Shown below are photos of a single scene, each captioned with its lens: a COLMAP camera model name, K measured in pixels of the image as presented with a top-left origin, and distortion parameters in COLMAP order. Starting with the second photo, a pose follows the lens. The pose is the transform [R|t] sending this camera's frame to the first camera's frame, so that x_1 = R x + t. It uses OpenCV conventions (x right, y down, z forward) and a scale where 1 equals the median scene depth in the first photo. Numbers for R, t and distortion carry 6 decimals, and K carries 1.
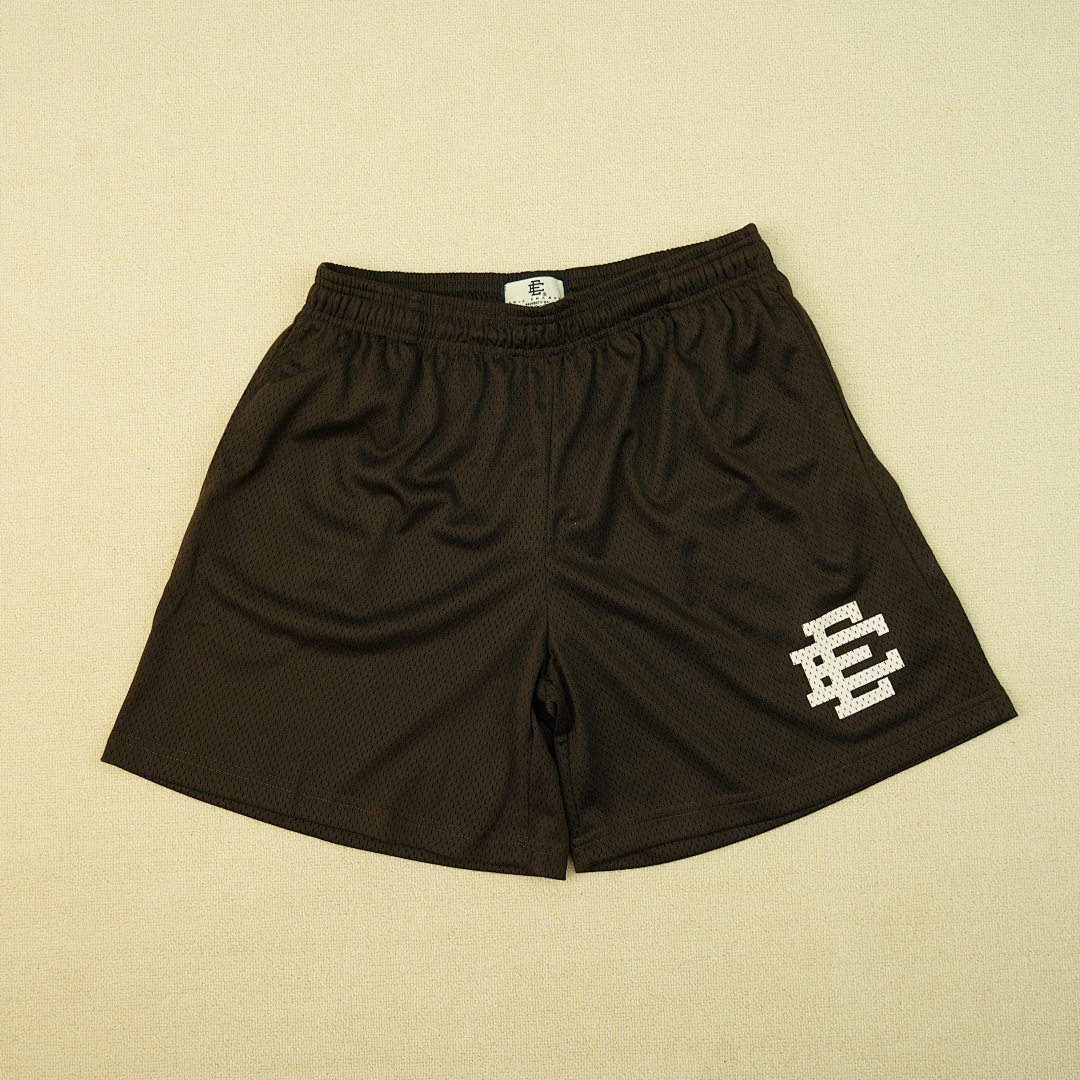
lens RADIAL K [[1251.5, 0, 540.0], [0, 1251.5, 540.0], [0, 0, 1]] dist [-0.022921, 0.023593]
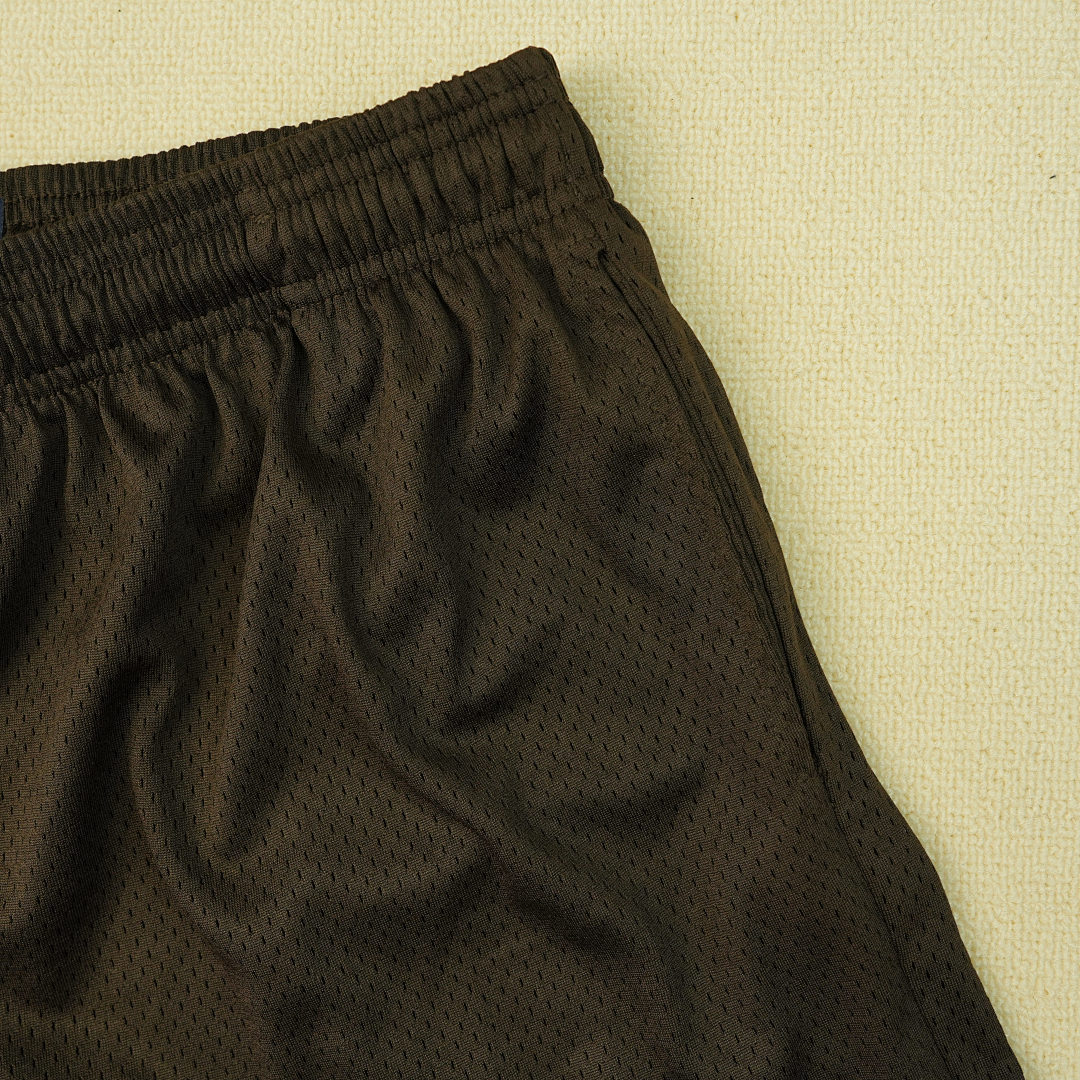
lens RADIAL K [[1251.5, 0, 540.0], [0, 1251.5, 540.0], [0, 0, 1]] dist [-0.022921, 0.023593]
pose [[0.997186, 0.060697, -0.043989, 0.191879], [-0.057770, 0.996211, 0.065012, -0.148824], [0.047768, -0.062288, 0.996914, 0.672411]]
